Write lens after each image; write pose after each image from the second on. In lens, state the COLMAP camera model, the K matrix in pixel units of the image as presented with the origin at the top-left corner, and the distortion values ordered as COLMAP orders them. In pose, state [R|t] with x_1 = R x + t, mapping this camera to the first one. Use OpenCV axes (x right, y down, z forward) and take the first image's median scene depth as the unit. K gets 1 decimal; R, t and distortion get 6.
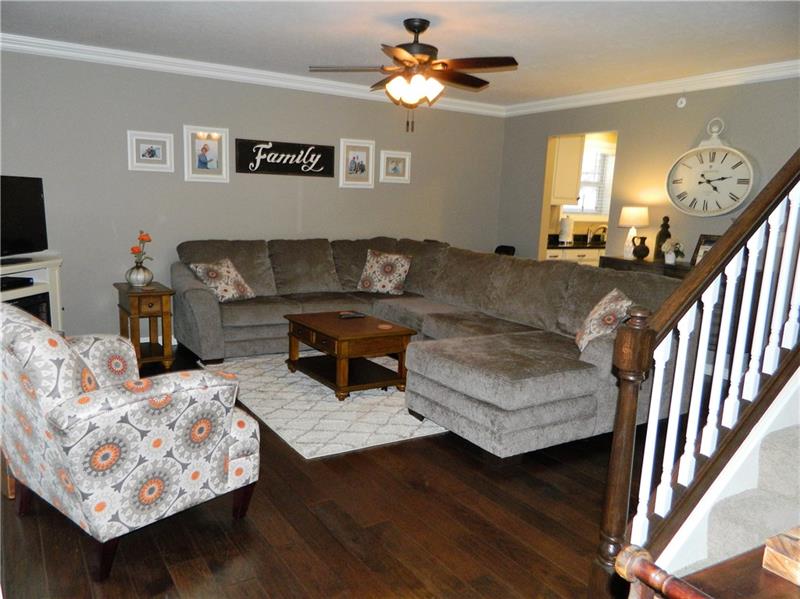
lens RADIAL K [[610.5, 0, 363.8], [0, 610.5, 302.3], [0, 0, 1]] dist [-0.001582, -0.002301]
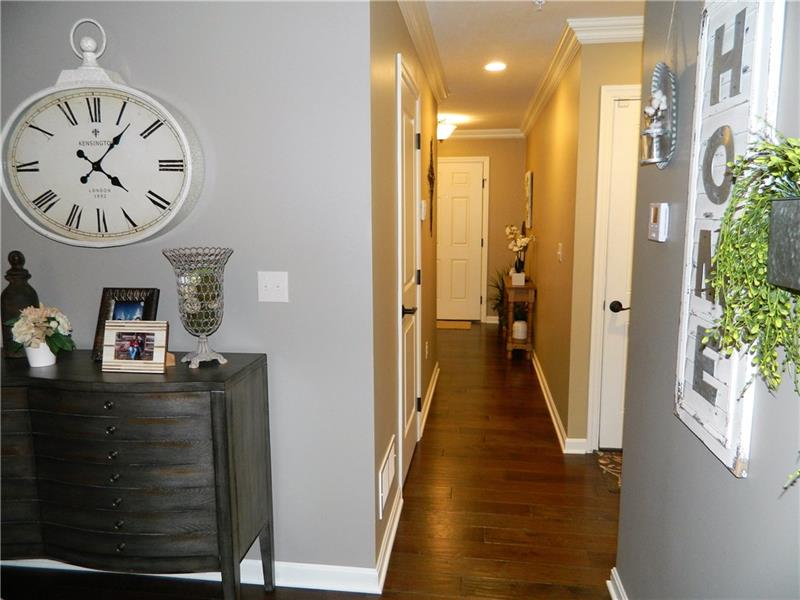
lens RADIAL K [[597.6, 0, 400.0], [0, 597.6, 300.0], [0, 0, 1]] dist [-0.002371, -0.000512]
pose [[0.608610, -0.156582, 0.777866, 0.348780], [0.157304, 0.984688, 0.075138, -0.101784], [-0.777720, 0.076632, 0.623922, 0.571799]]
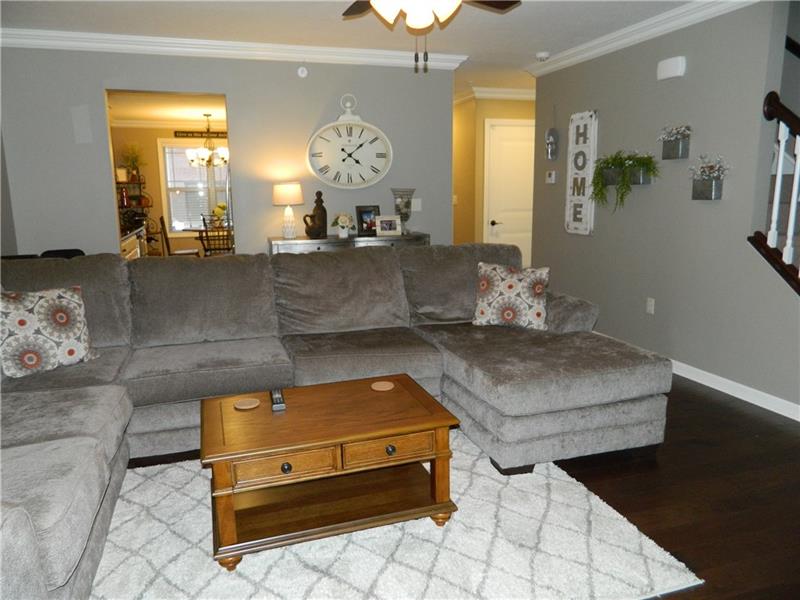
lens RADIAL K [[597.6, 0, 400.0], [0, 597.6, 300.0], [0, 0, 1]] dist [-0.002371, -0.000512]
pose [[0.211684, -0.220033, 0.952247, -0.439651], [0.180152, 0.966417, 0.183260, -0.129892], [-0.960591, 0.132756, 0.244215, 0.697462]]
